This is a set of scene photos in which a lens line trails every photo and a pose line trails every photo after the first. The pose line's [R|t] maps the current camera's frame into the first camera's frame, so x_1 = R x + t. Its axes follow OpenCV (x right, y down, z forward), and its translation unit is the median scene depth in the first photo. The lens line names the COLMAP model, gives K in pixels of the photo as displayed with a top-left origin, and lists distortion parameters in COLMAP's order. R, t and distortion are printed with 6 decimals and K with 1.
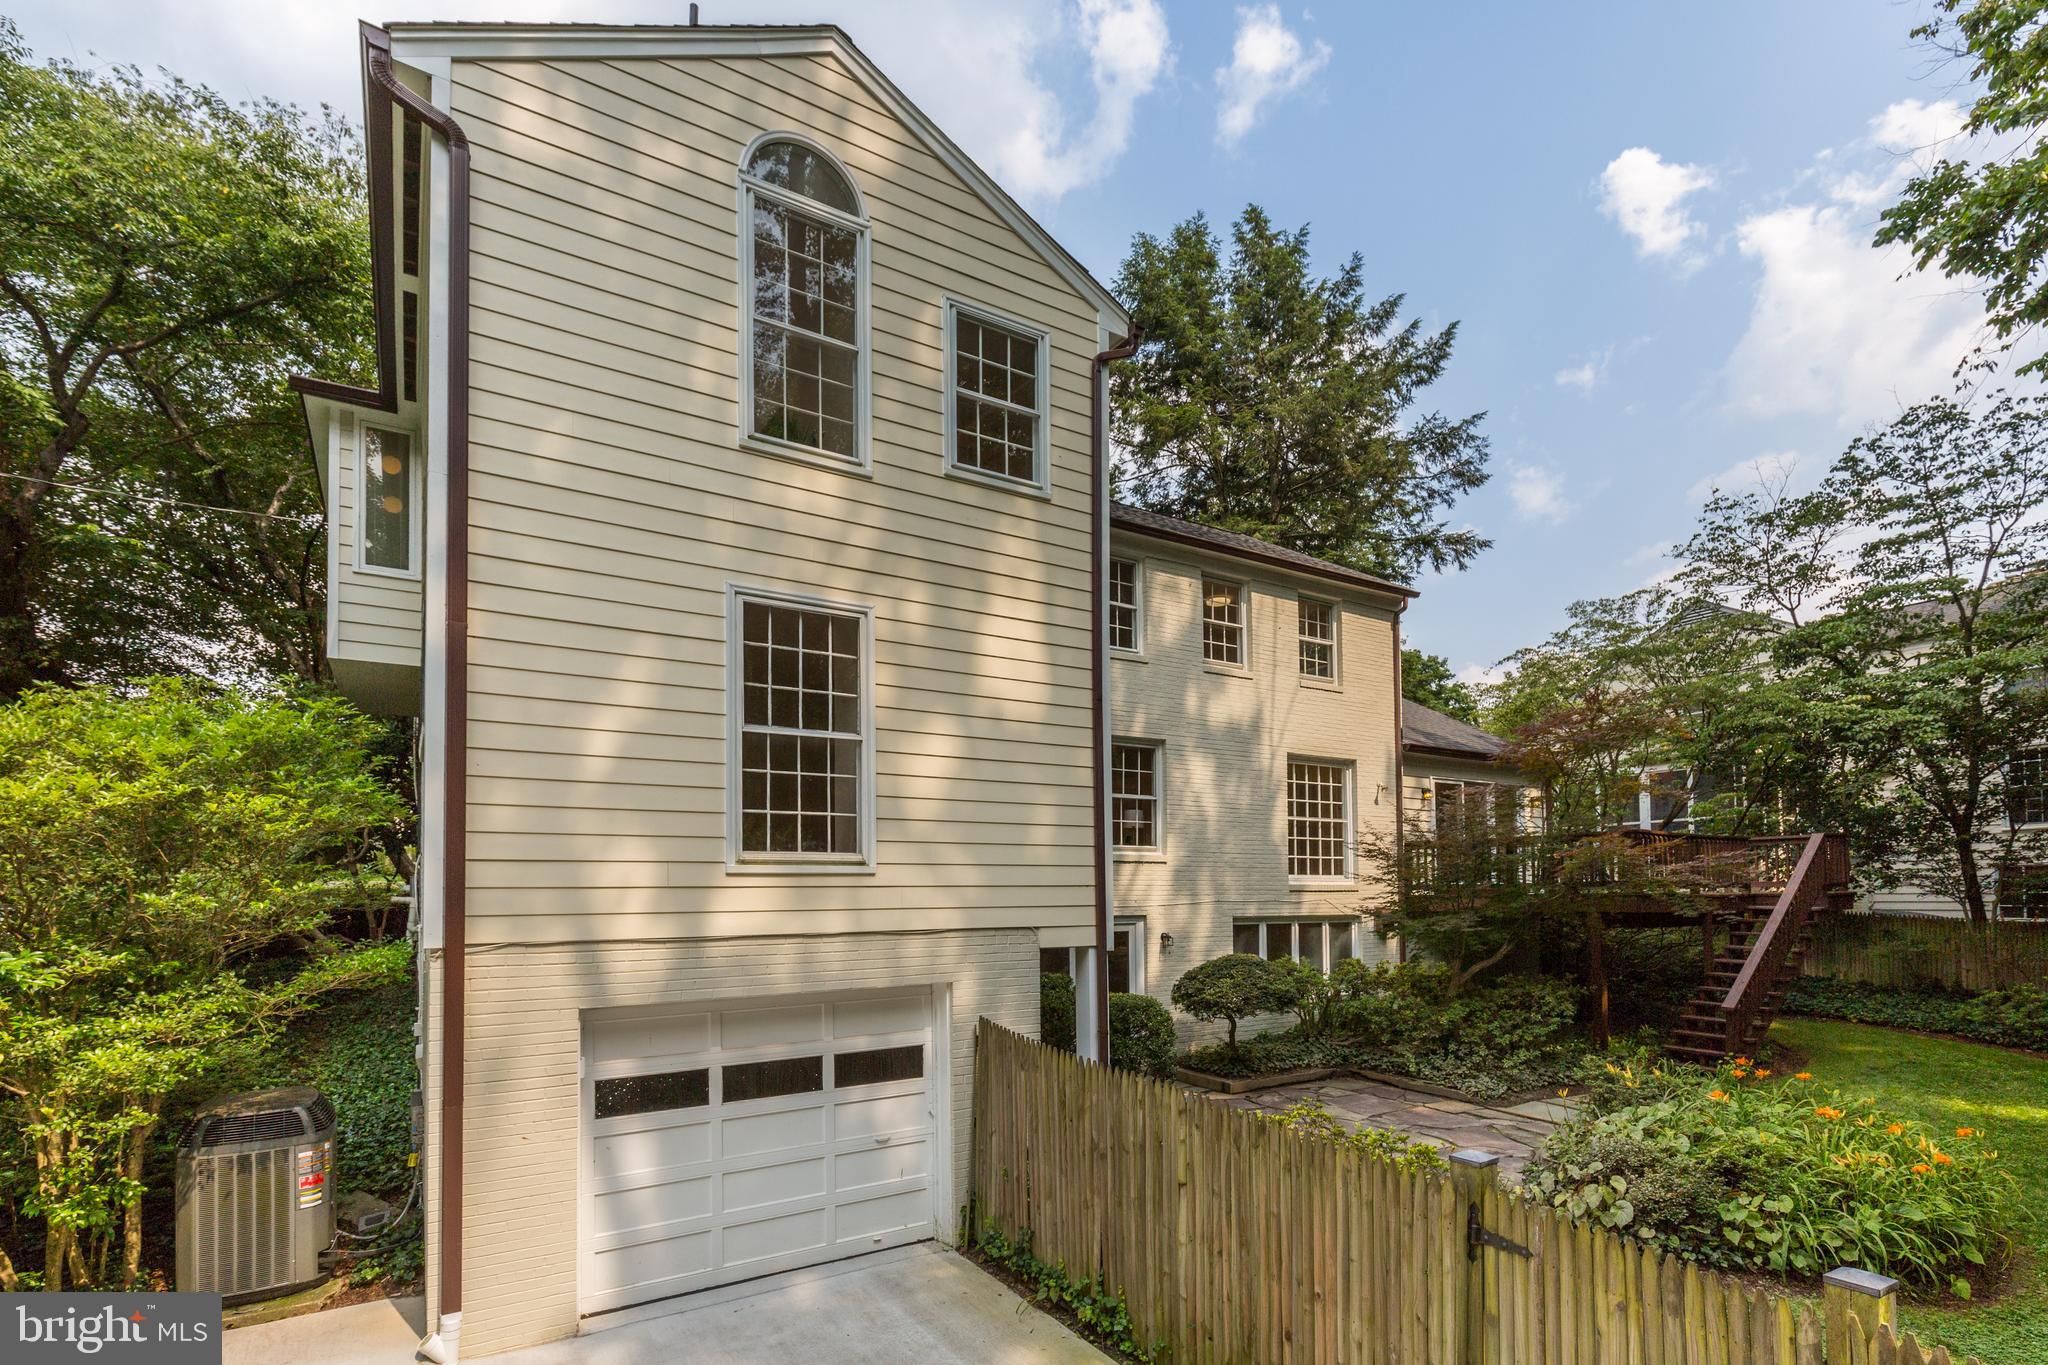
lens RADIAL K [[935.5, 0, 996.1], [0, 935.5, 875.8], [0, 0, 1]] dist [0.011586, -0.000595]
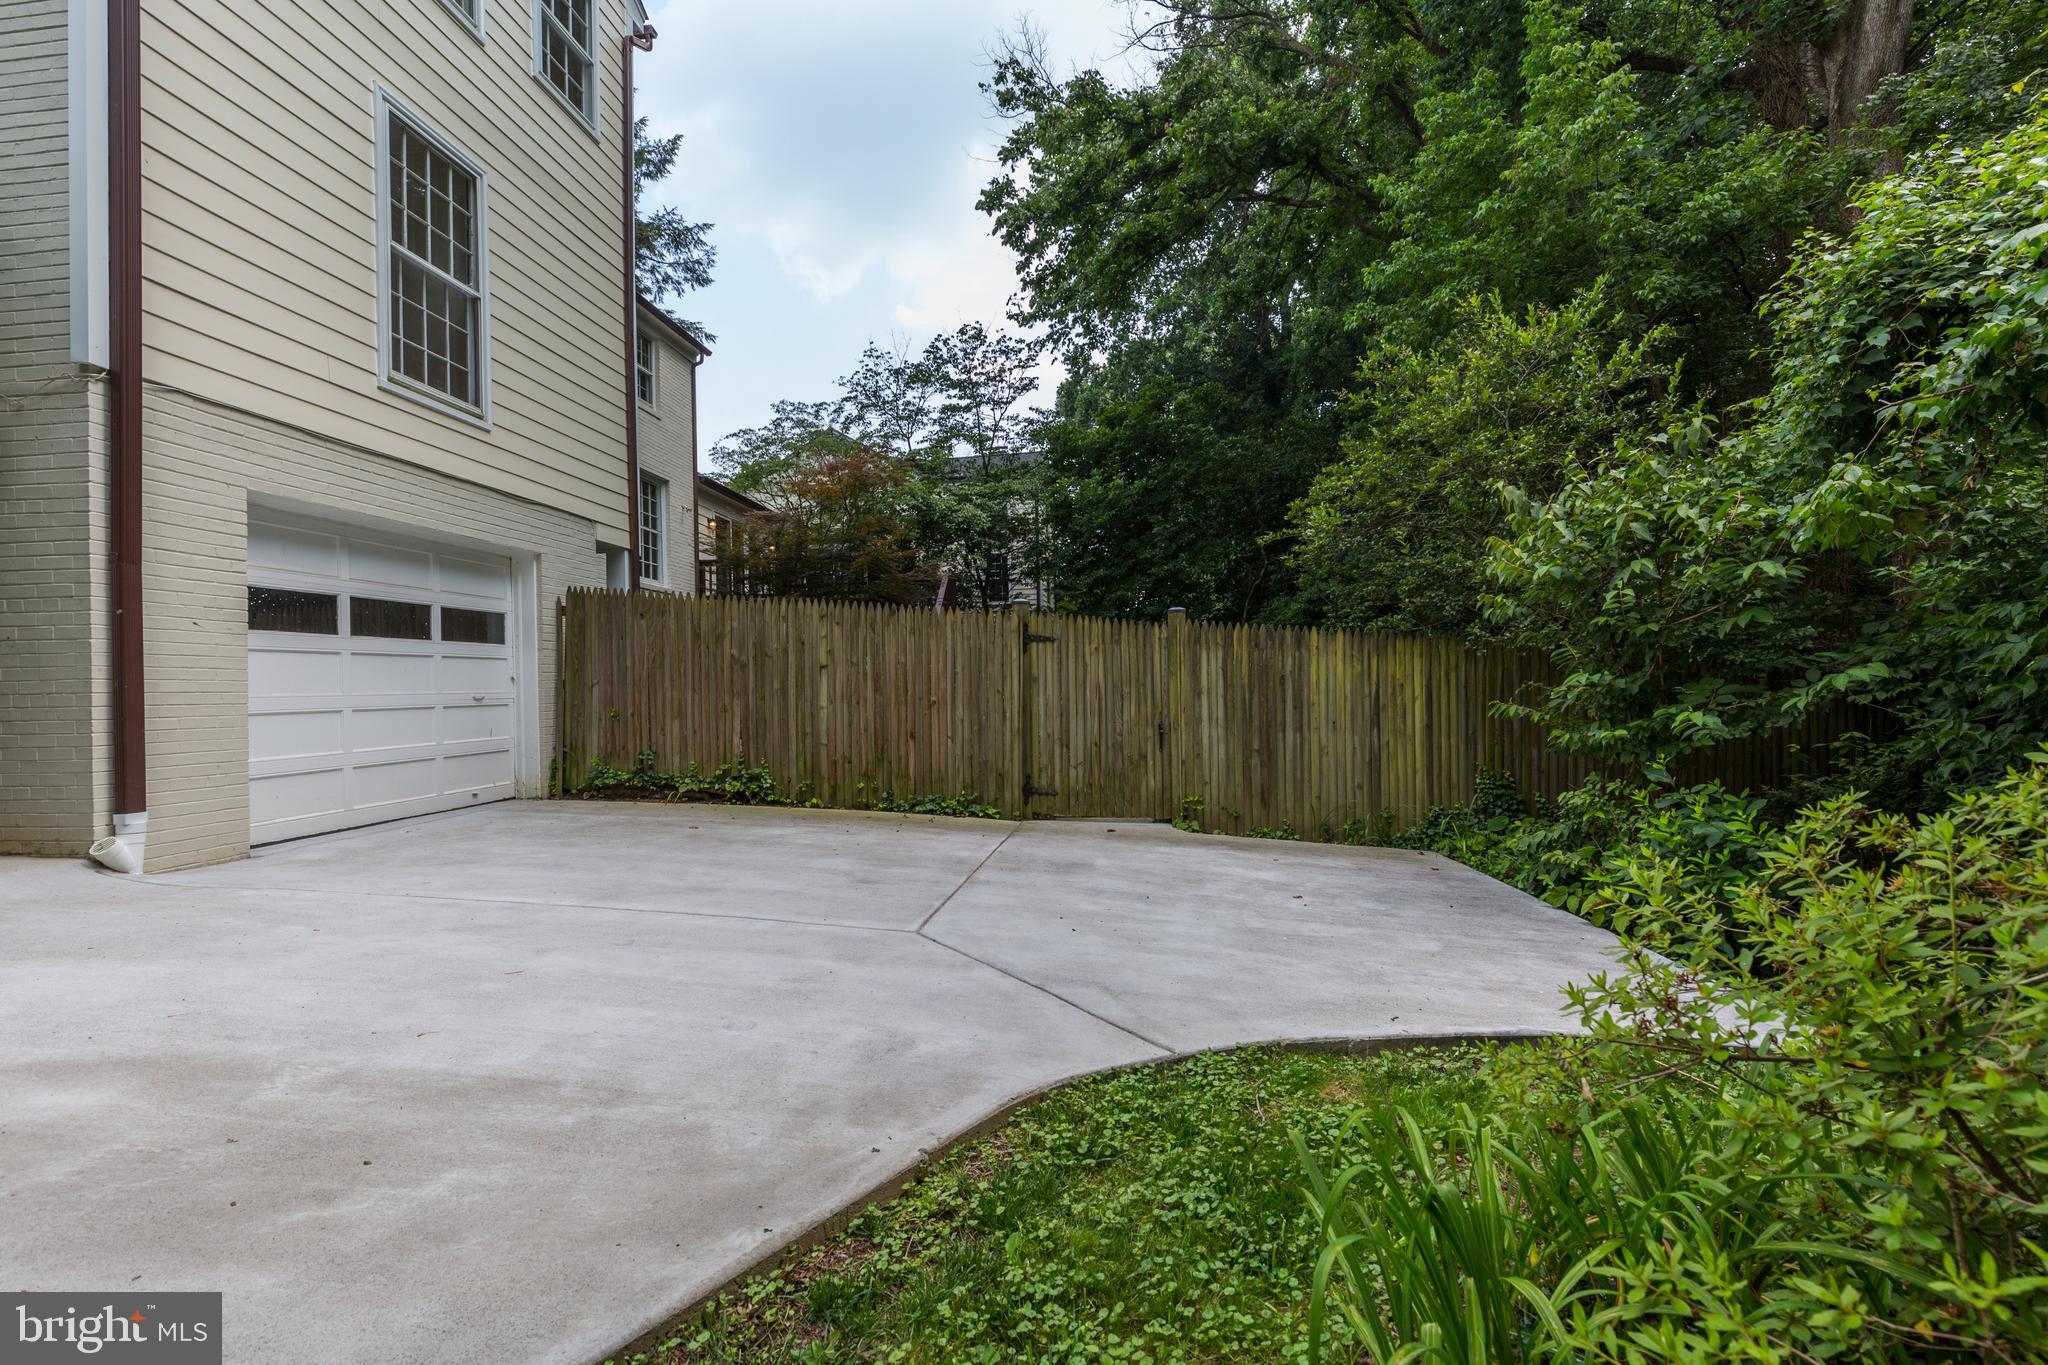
lens RADIAL K [[935.5, 0, 983.4], [0, 935.5, 680.1], [0, 0, 1]] dist [0.011586, -0.000595]
pose [[0.646798, 0.002304, 0.762658, -0.279781], [-0.006846, 0.999973, 0.002785, 0.130679], [-0.762631, -0.007022, 0.646796, -0.044068]]
